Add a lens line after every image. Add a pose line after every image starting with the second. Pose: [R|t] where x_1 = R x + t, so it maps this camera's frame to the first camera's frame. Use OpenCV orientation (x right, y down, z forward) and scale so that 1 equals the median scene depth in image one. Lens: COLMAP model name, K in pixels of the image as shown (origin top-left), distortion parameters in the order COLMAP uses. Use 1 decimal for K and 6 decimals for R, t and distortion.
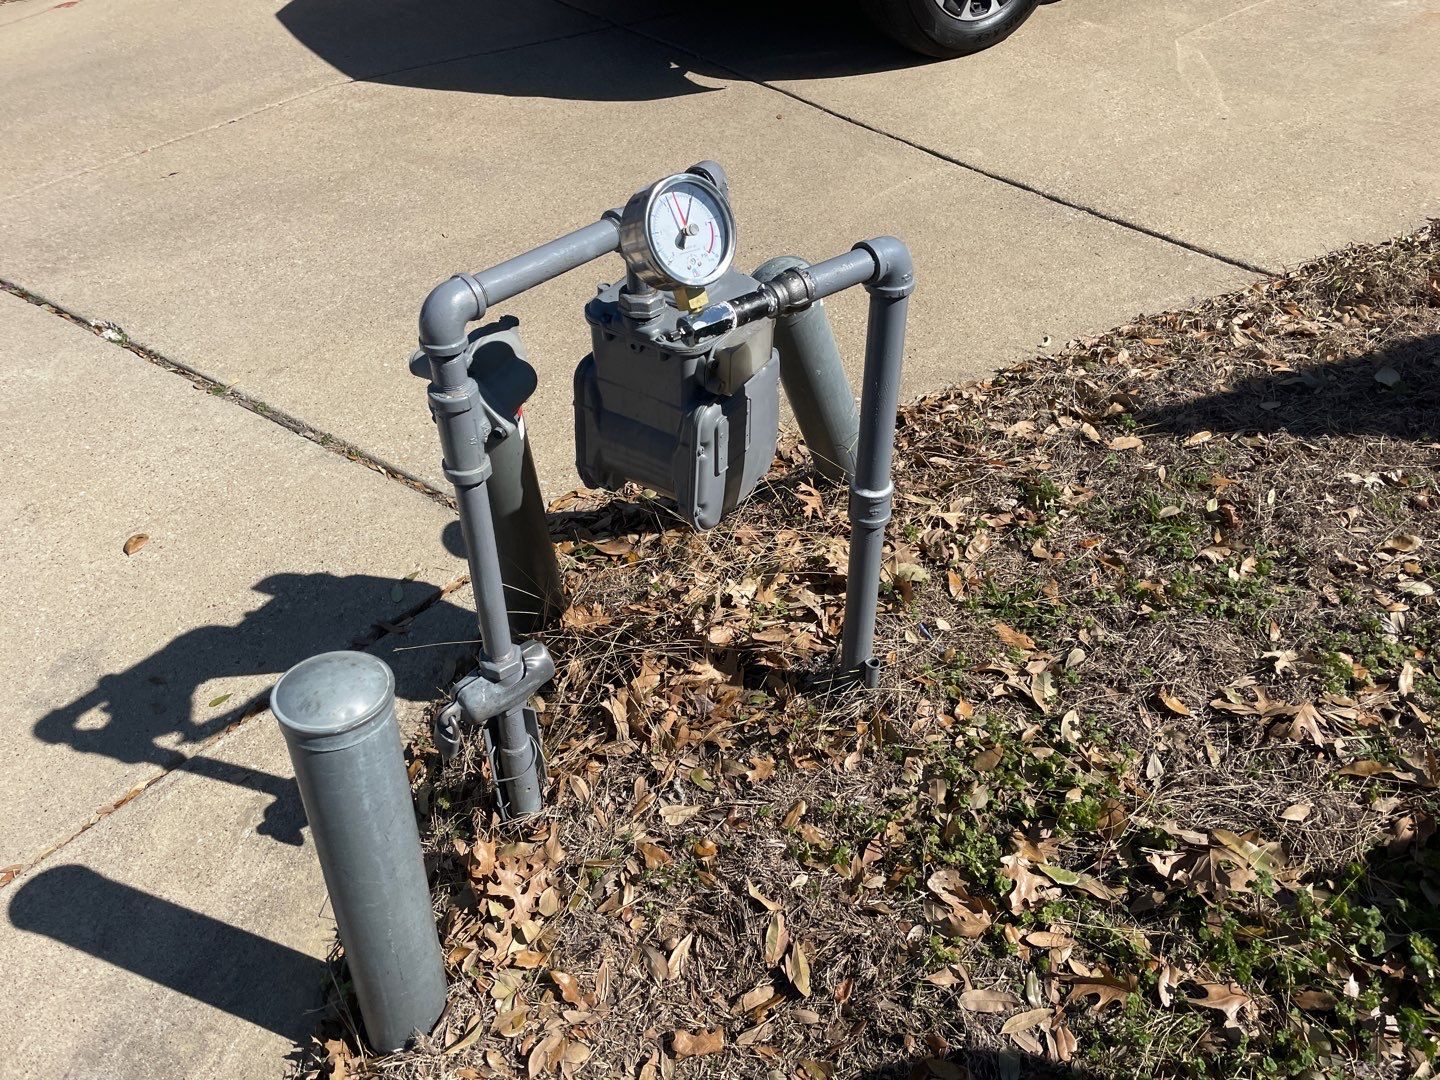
lens RADIAL K [[1069.2, 0, 770.4], [0, 1069.2, 465.0], [0, 0, 1]] dist [0.087468, -0.110849]
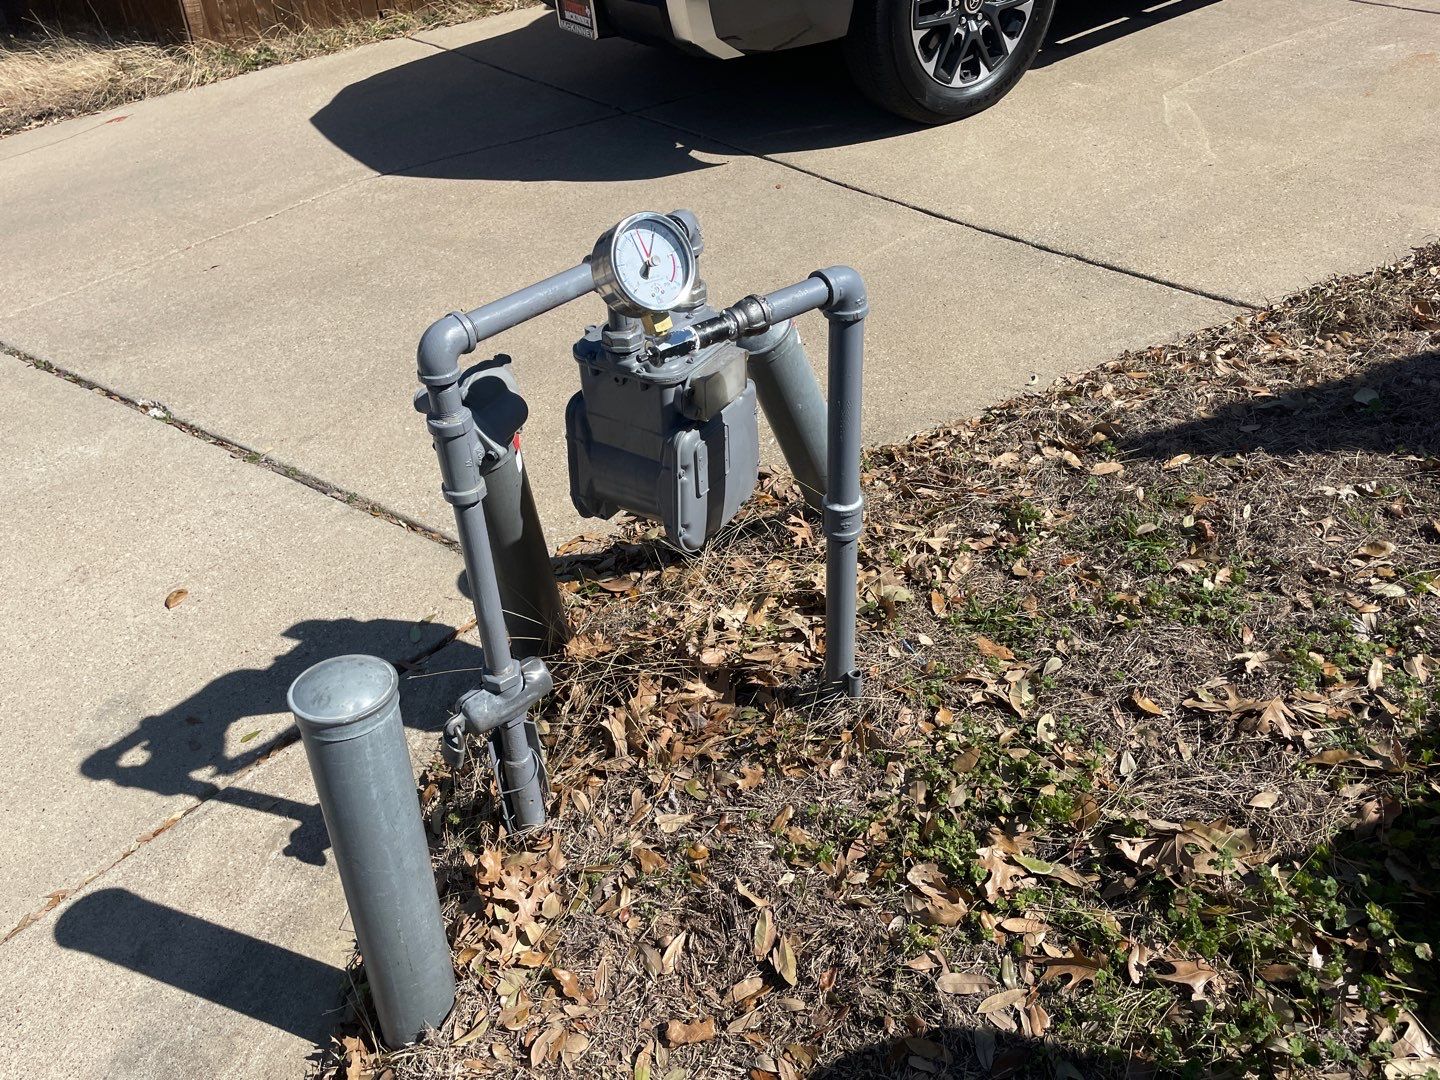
lens RADIAL K [[1062.6, 0, 738.5], [0, 1062.6, 461.6], [0, 0, 1]] dist [0.085900, -0.108455]
pose [[0.998041, -0.036427, -0.050865, 0.040613], [0.032871, 0.997069, -0.069081, 0.043746], [0.053232, 0.067273, 0.996314, -0.055574]]
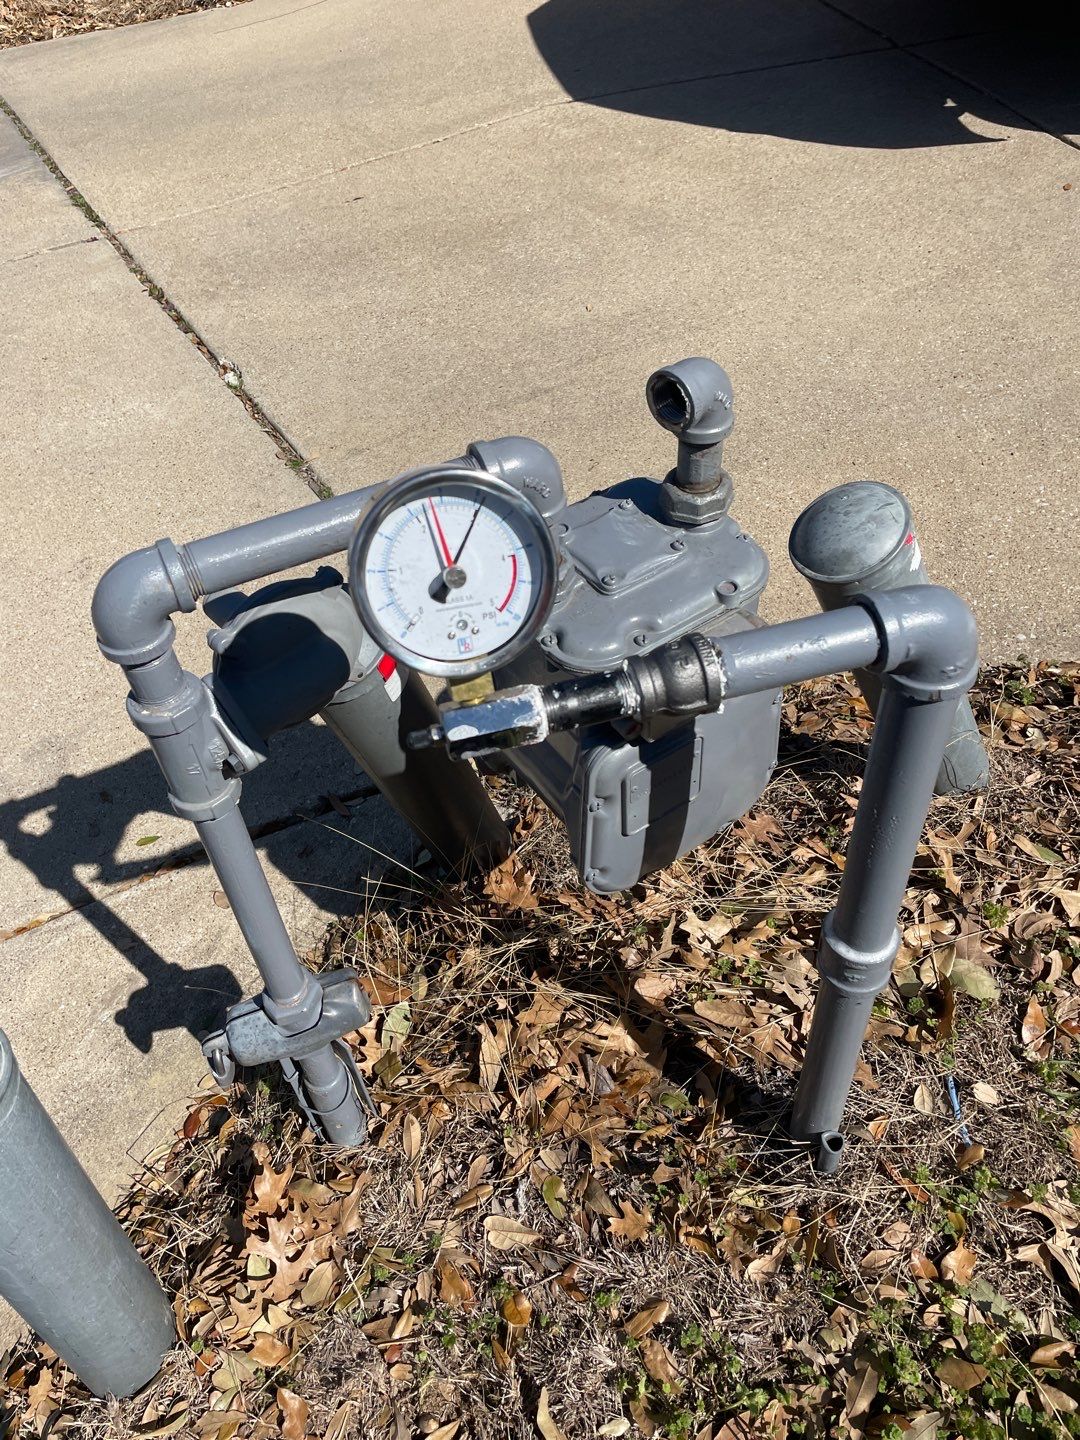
lens RADIAL K [[1141.0, 0, 498.5], [0, 1141.0, 696.6], [0, 0, 1]] dist [0.089301, -0.131385]
pose [[0.899926, 0.246552, -0.359646, 0.093333], [-0.195216, 0.965329, 0.173293, -0.150701], [0.389903, -0.085742, 0.916855, 0.281547]]
